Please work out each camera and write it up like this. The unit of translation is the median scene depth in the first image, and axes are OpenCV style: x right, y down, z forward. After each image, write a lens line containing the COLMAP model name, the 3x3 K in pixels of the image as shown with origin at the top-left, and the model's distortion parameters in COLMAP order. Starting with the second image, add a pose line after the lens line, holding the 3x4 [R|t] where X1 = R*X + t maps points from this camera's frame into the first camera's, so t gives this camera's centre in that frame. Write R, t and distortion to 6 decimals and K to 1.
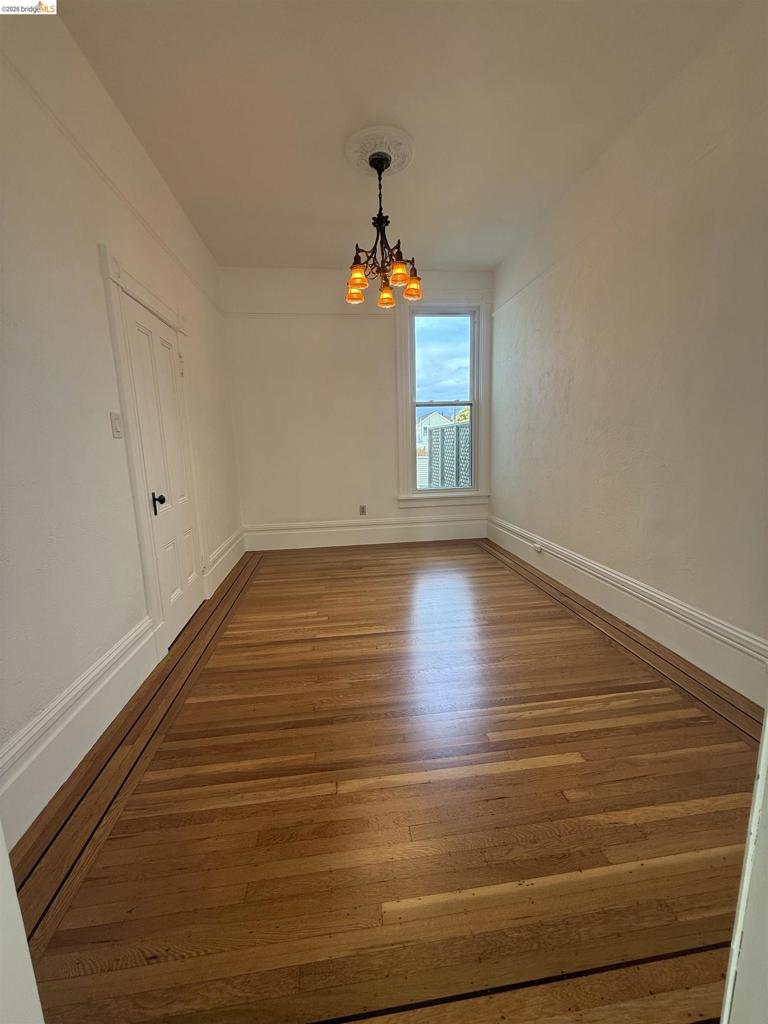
lens RADIAL K [[407.4, 0, 384.0], [0, 407.4, 512.0], [0, 0, 1]] dist [-0.002077, 0.000172]
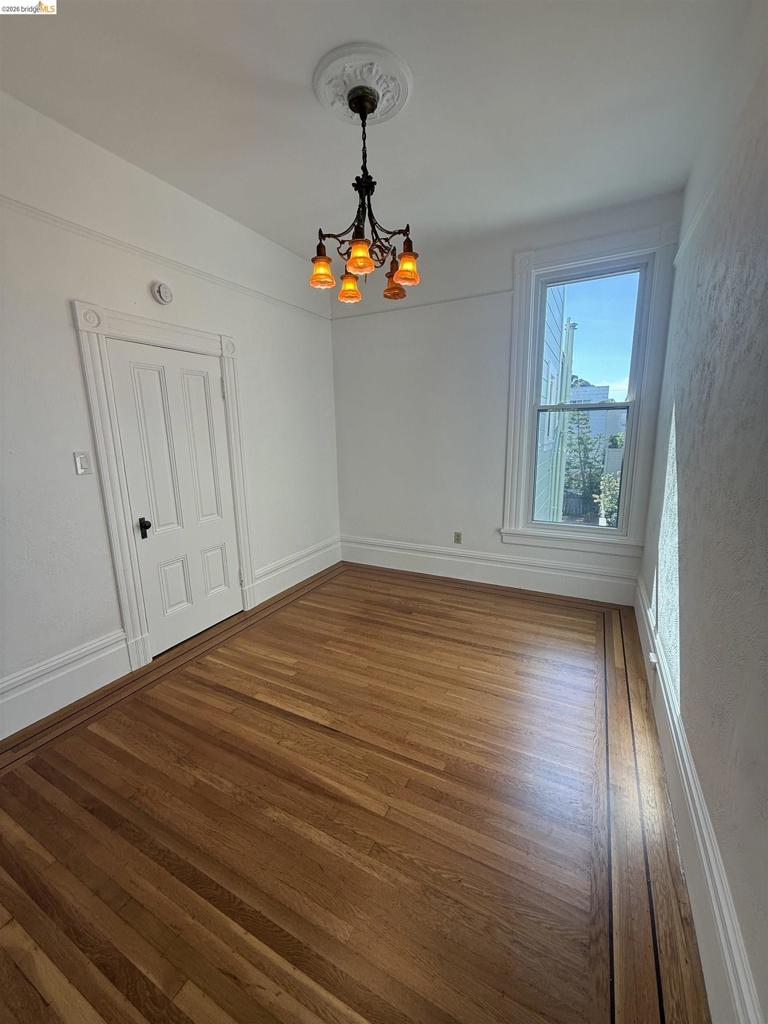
lens RADIAL K [[412.8, 0, 384.0], [0, 412.8, 512.0], [0, 0, 1]] dist [0.001169, -0.000113]
pose [[0.824627, 0.130861, -0.550332, 0.477841], [-0.105005, 0.991377, 0.078393, -0.182531], [0.555845, -0.006858, 0.831257, 0.373791]]
